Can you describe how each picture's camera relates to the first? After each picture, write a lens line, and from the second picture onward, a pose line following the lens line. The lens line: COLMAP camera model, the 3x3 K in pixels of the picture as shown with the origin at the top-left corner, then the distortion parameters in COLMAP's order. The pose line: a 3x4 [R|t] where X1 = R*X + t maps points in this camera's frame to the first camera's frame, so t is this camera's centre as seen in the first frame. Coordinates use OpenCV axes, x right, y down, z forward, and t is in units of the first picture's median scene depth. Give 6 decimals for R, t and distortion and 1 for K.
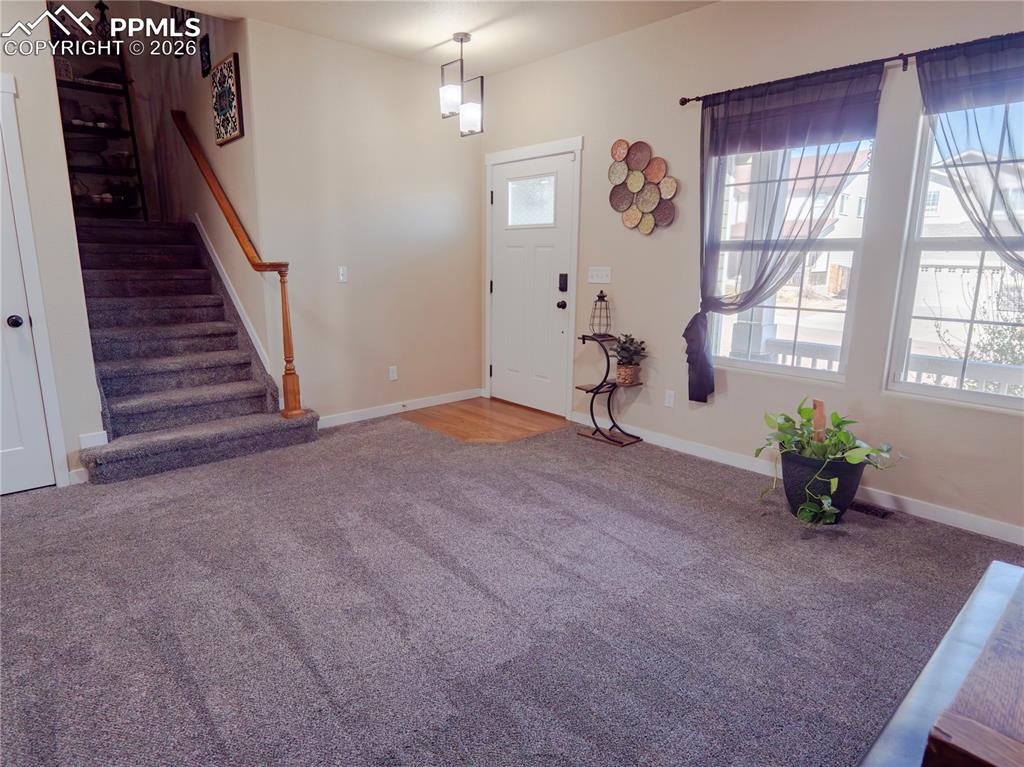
lens RADIAL K [[592.7, 0, 506.2], [0, 592.7, 378.4], [0, 0, 1]] dist [-0.009415, -0.001956]
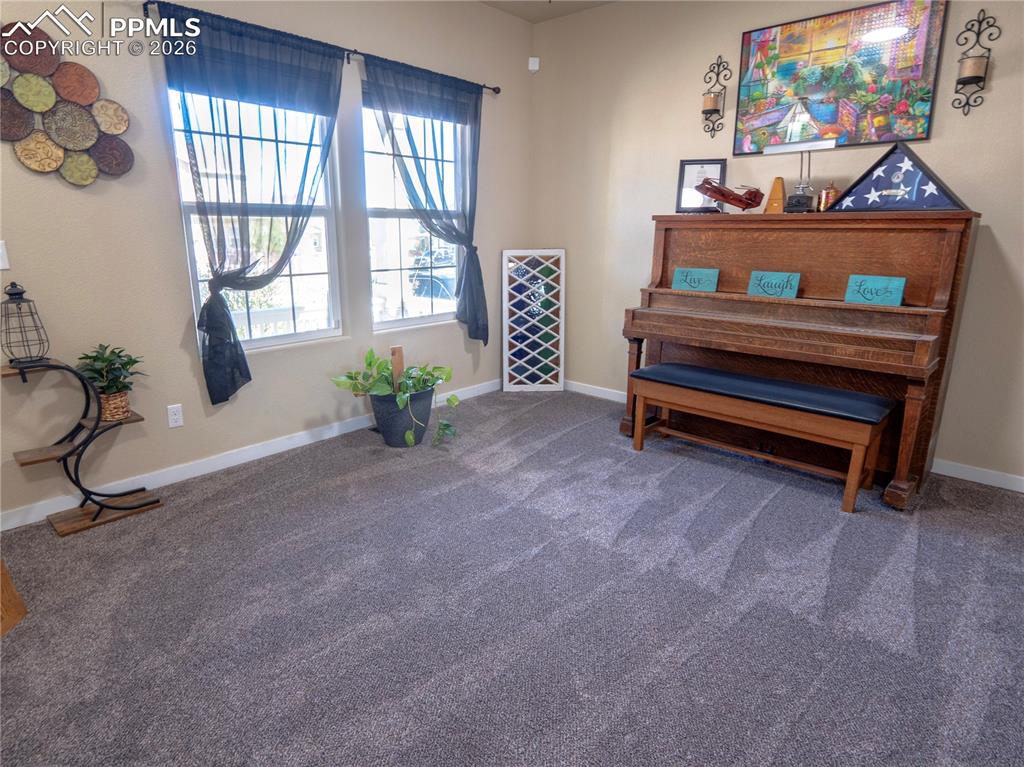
lens RADIAL K [[592.7, 0, 506.2], [0, 592.7, 378.4], [0, 0, 1]] dist [-0.009415, -0.001956]
pose [[-0.109709, -0.255792, 0.960487, -0.481664], [0.188185, 0.943497, 0.272762, -0.137714], [-0.975987, 0.210673, -0.055374, 0.647140]]
